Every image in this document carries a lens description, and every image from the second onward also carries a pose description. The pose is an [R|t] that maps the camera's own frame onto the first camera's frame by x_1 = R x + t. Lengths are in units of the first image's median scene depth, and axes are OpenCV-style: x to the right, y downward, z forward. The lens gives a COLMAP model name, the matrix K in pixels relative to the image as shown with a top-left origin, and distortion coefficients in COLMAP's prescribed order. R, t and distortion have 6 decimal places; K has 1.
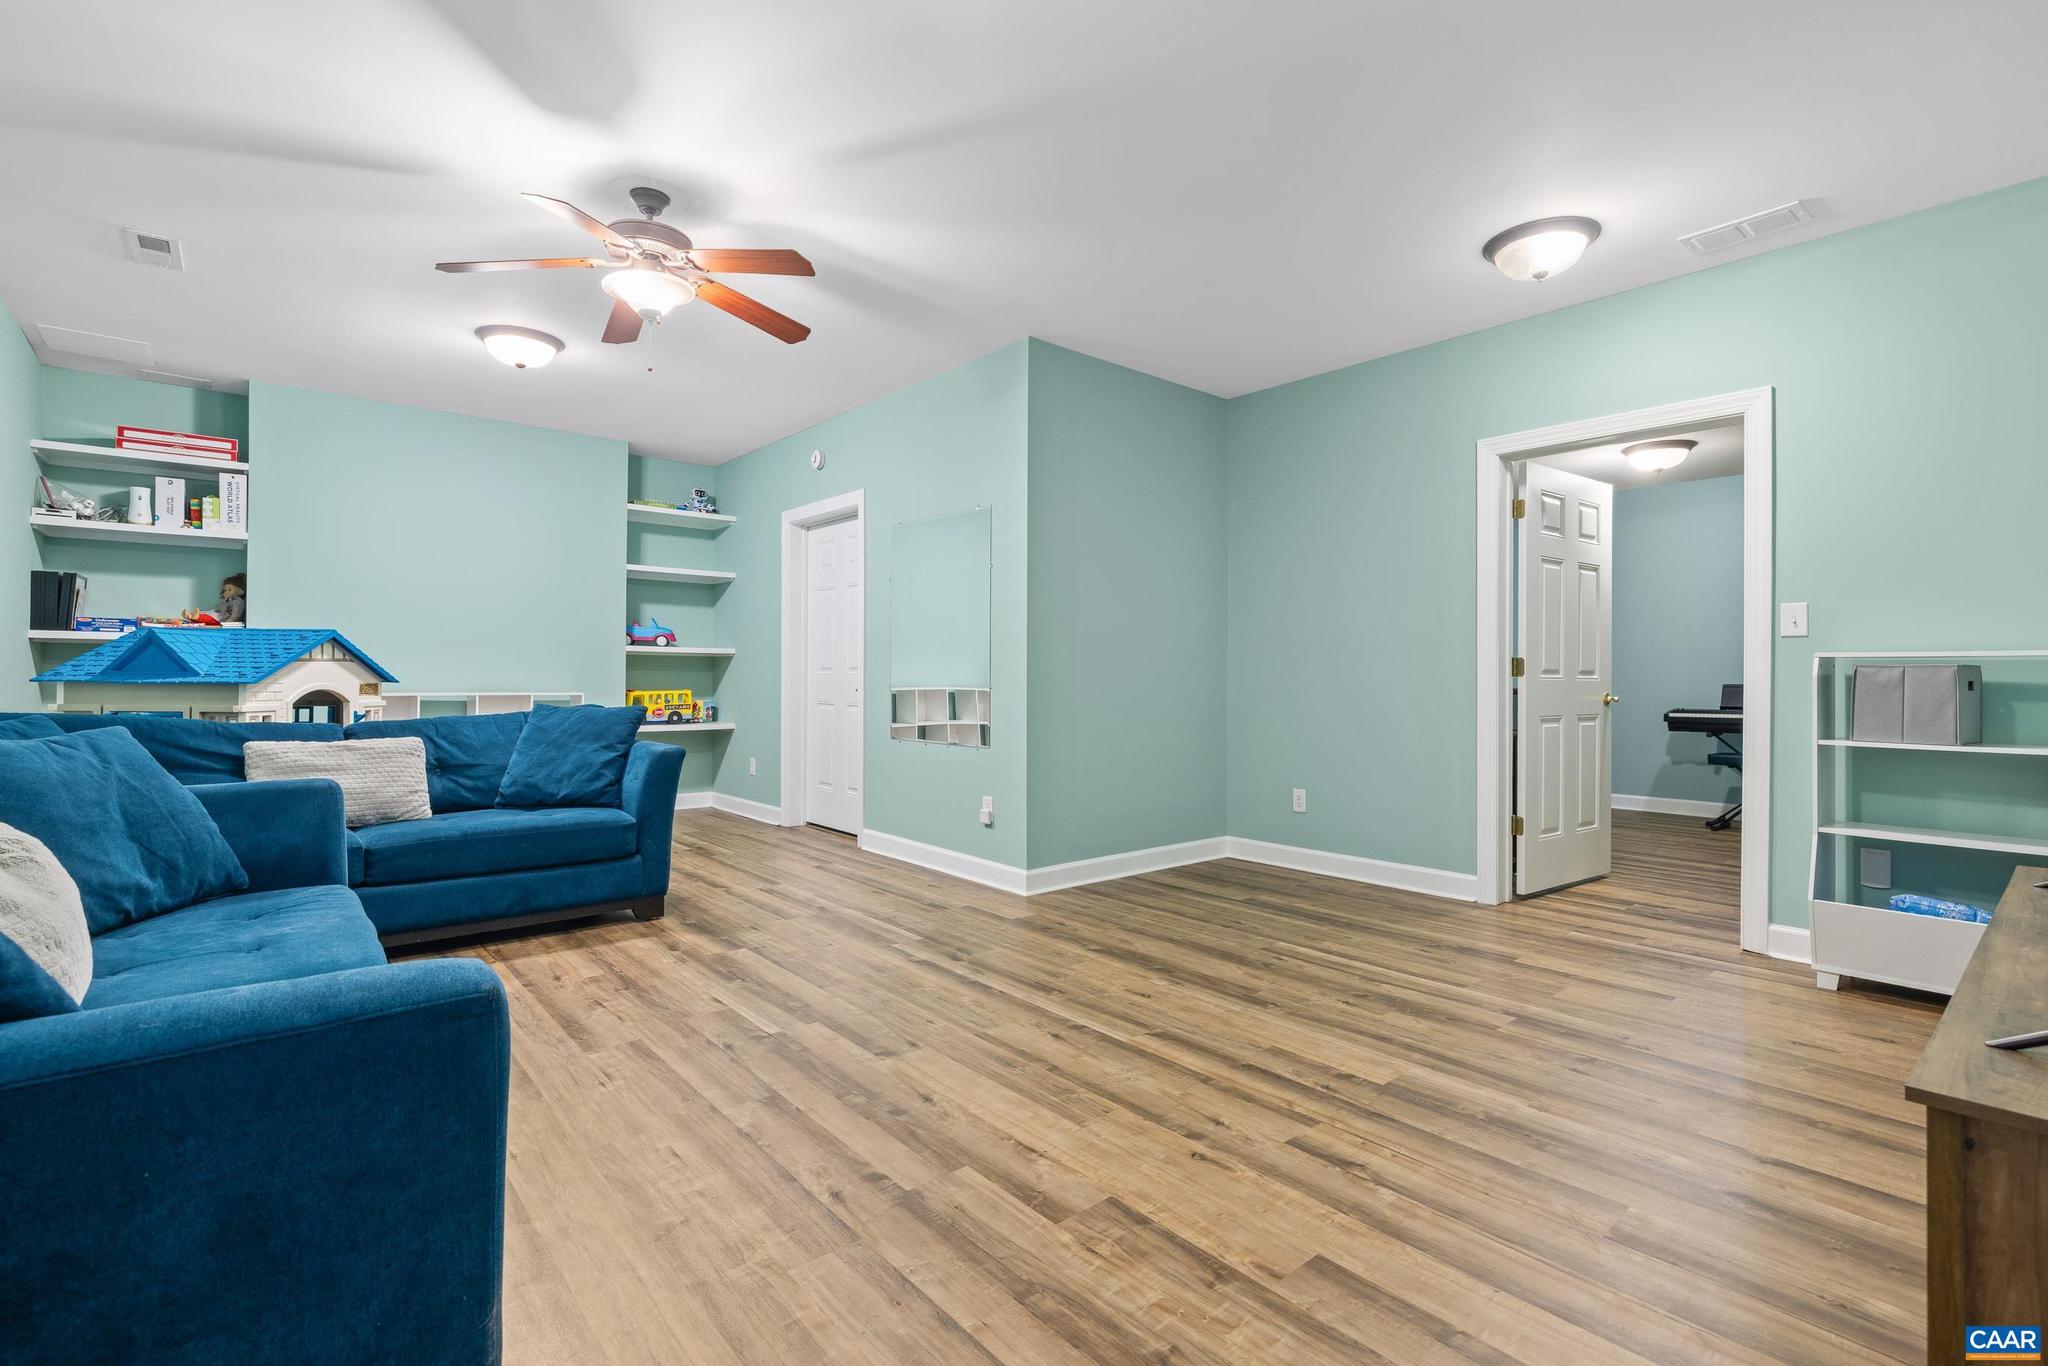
lens RADIAL K [[937.3, 0, 1017.4], [0, 937.3, 680.7], [0, 0, 1]] dist [-0.001928, -0.000211]
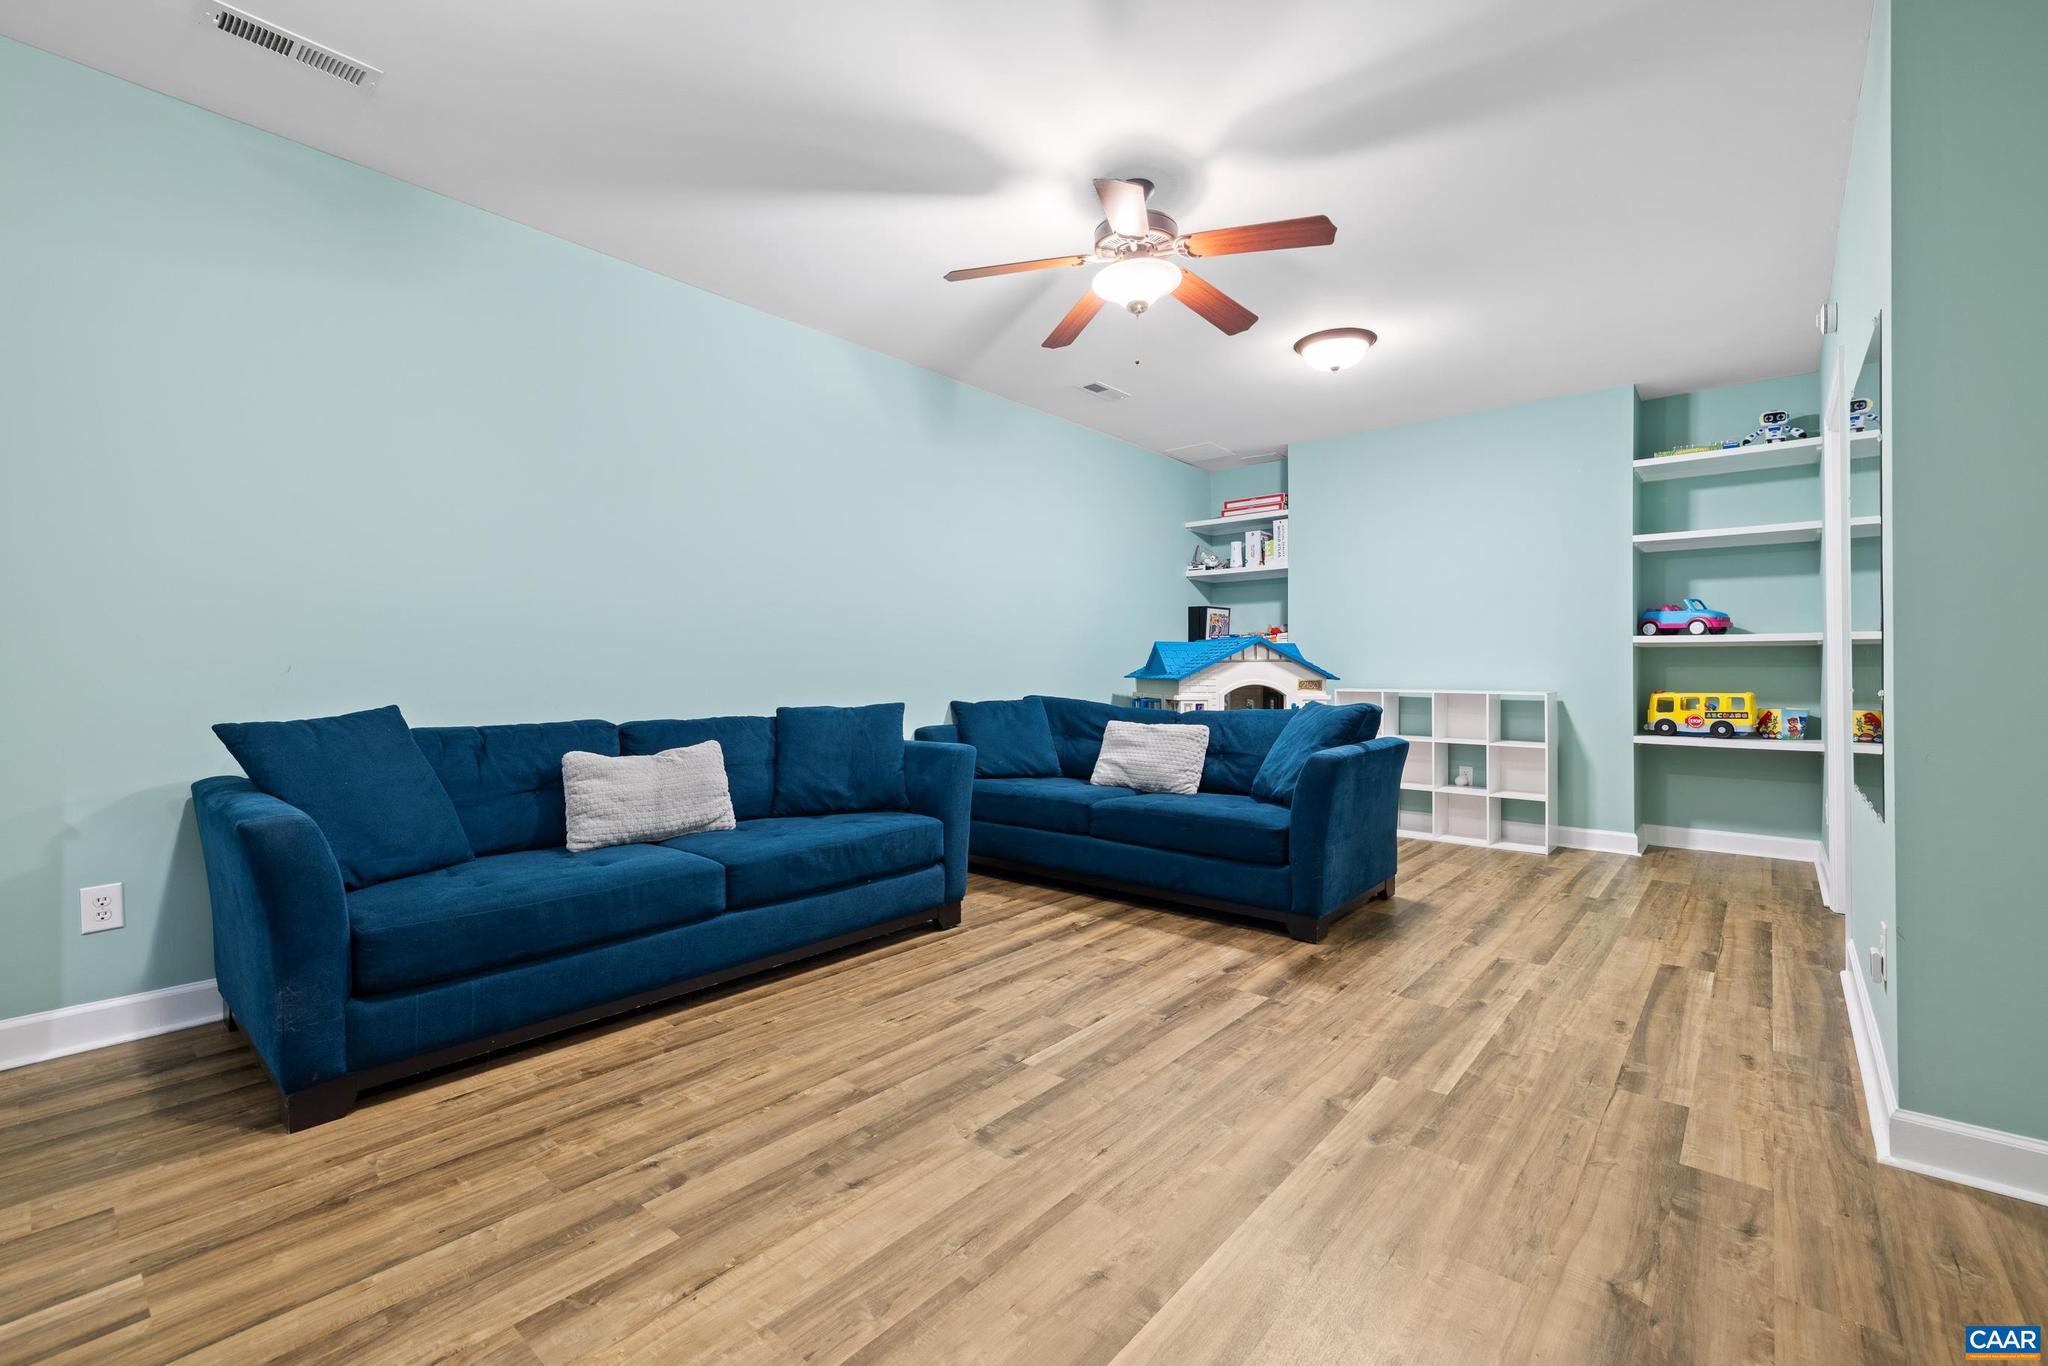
lens RADIAL K [[868.5, 0, 1019.3], [0, 868.5, 670.2], [0, 0, 1]] dist [0.001062, 0.001293]
pose [[0.161714, -0.006749, -0.986815, 0.422790], [-0.005095, 0.999958, -0.007674, 0.000816], [0.986825, 0.006269, 0.161673, 0.630533]]
